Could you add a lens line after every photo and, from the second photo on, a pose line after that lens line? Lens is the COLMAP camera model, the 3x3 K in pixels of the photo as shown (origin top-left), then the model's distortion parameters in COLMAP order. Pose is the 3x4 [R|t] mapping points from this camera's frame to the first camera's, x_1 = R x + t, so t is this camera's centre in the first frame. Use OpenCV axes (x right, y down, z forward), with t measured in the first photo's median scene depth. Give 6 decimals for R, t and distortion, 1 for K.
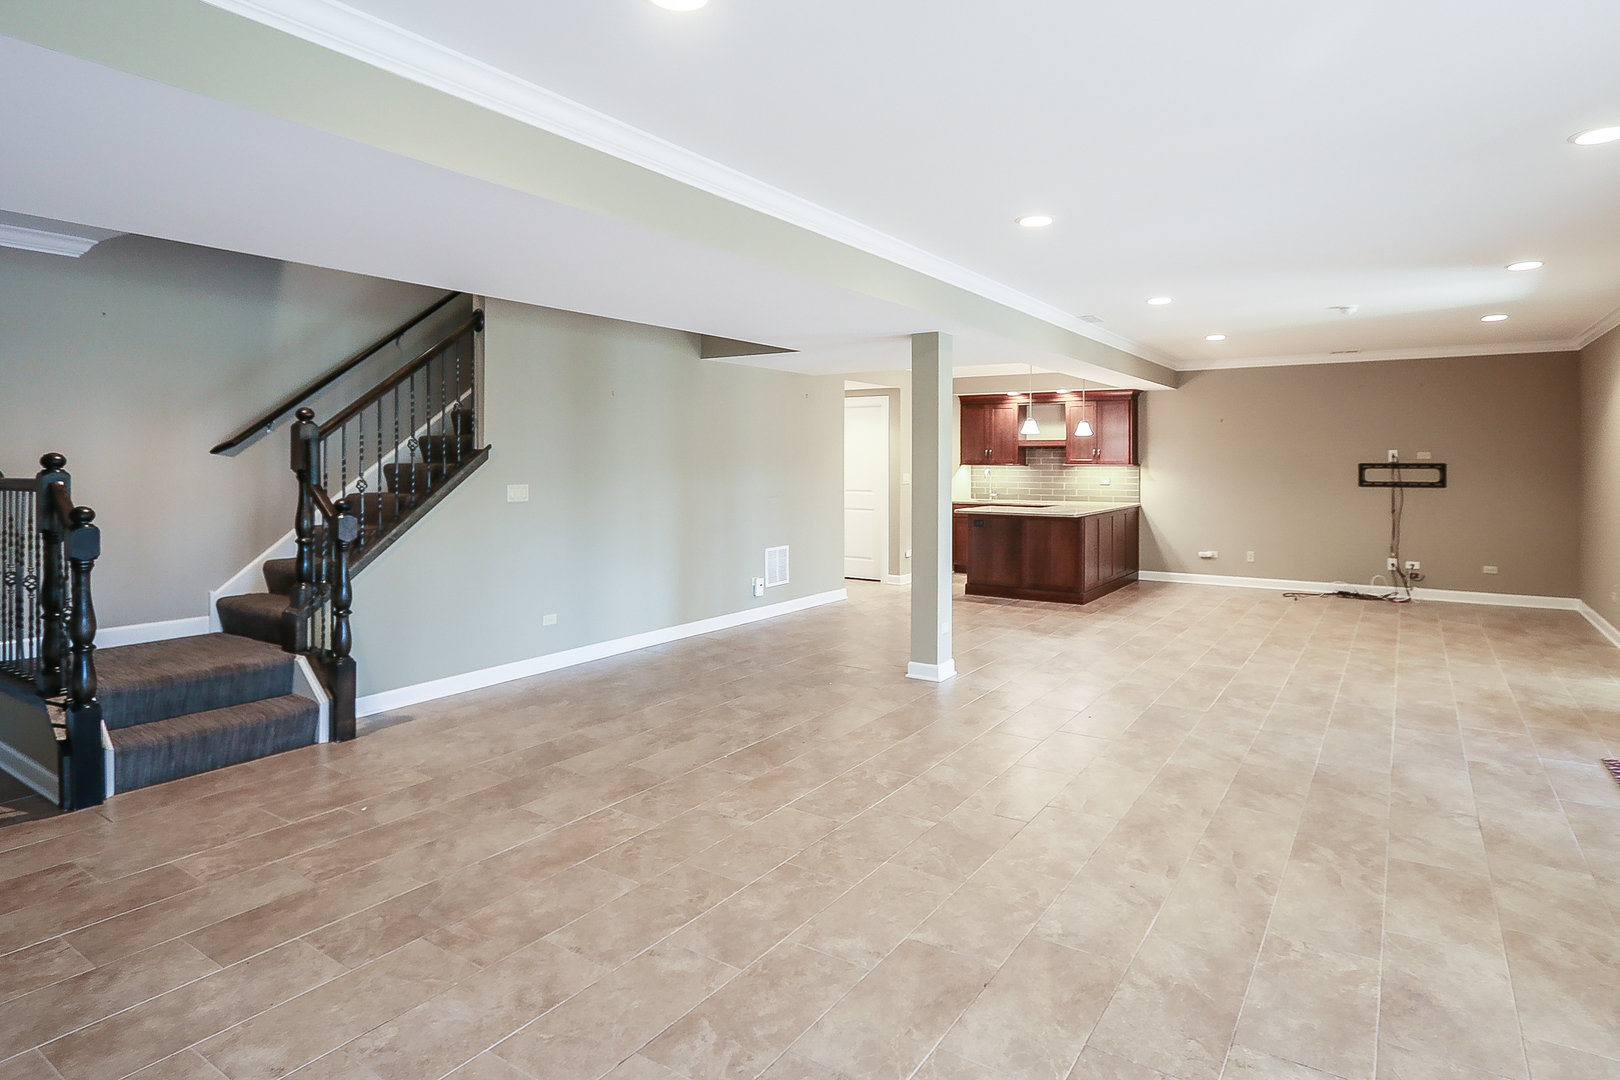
lens RADIAL K [[874.2, 0, 836.1], [0, 874.2, 467.9], [0, 0, 1]] dist [-0.021018, 0.000633]
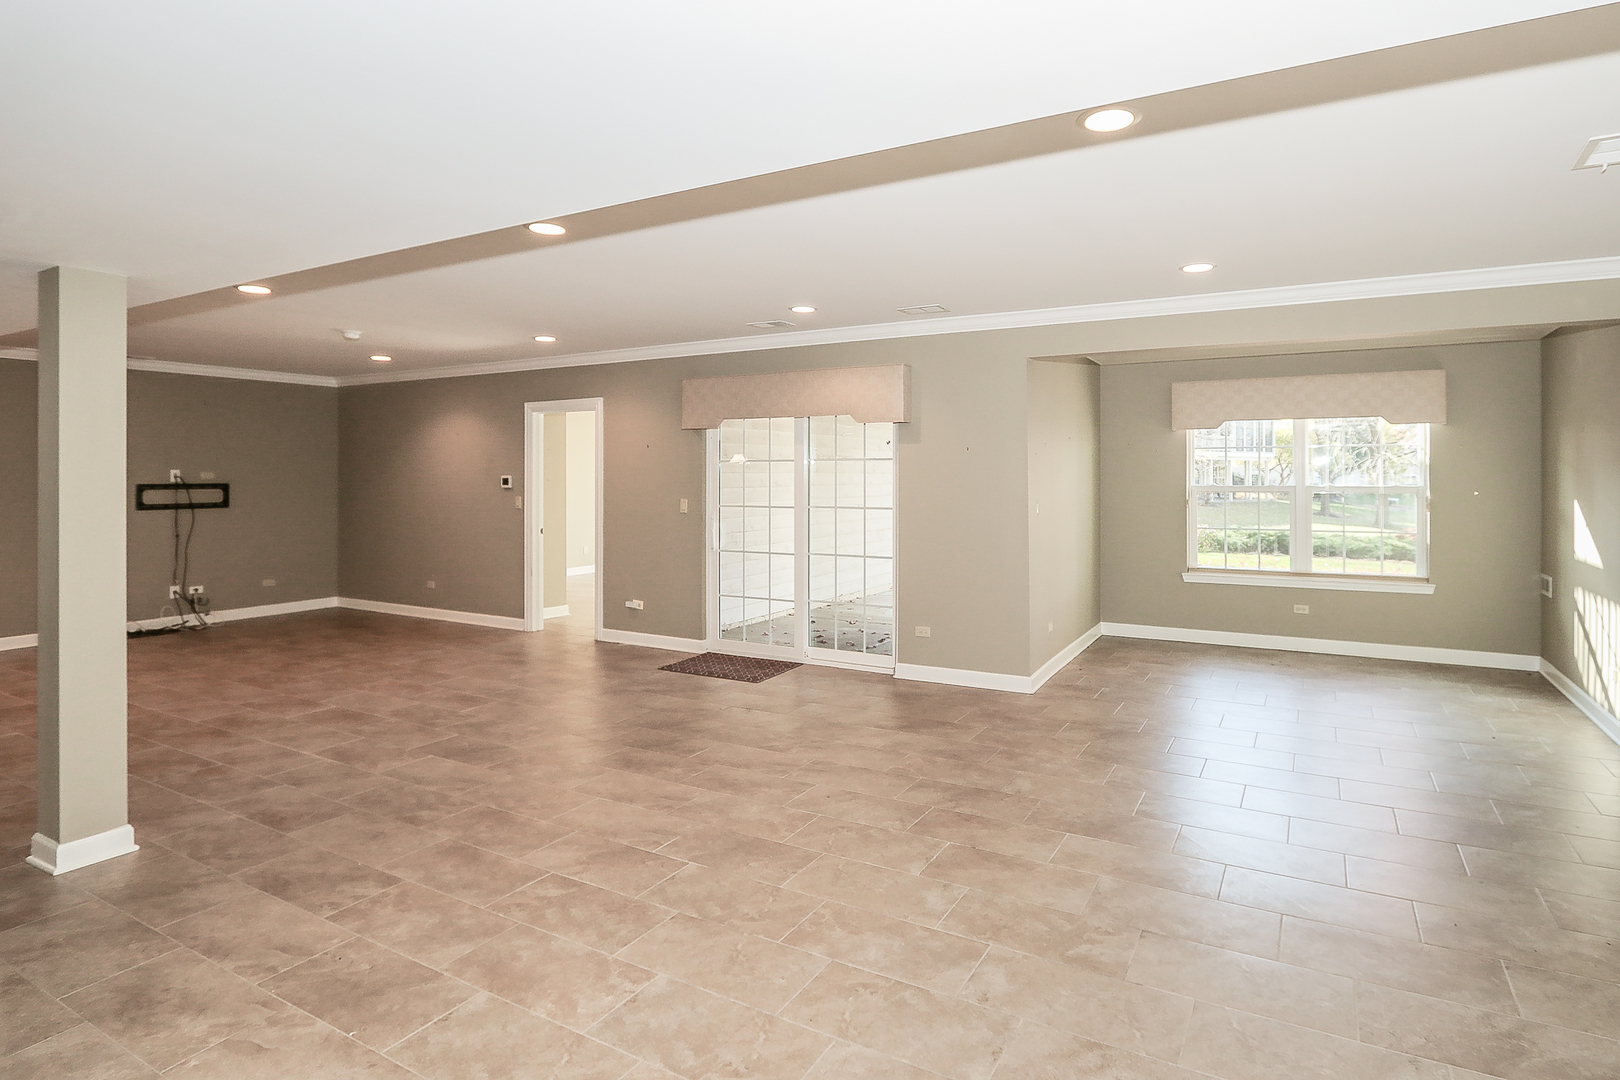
lens RADIAL K [[874.2, 0, 836.1], [0, 874.2, 467.9], [0, 0, 1]] dist [-0.021018, 0.000633]
pose [[-0.084211, 0.007116, 0.996423, -0.970364], [0.009688, 0.999933, -0.006322, -0.027098], [-0.996401, 0.009121, -0.084274, 1.028143]]
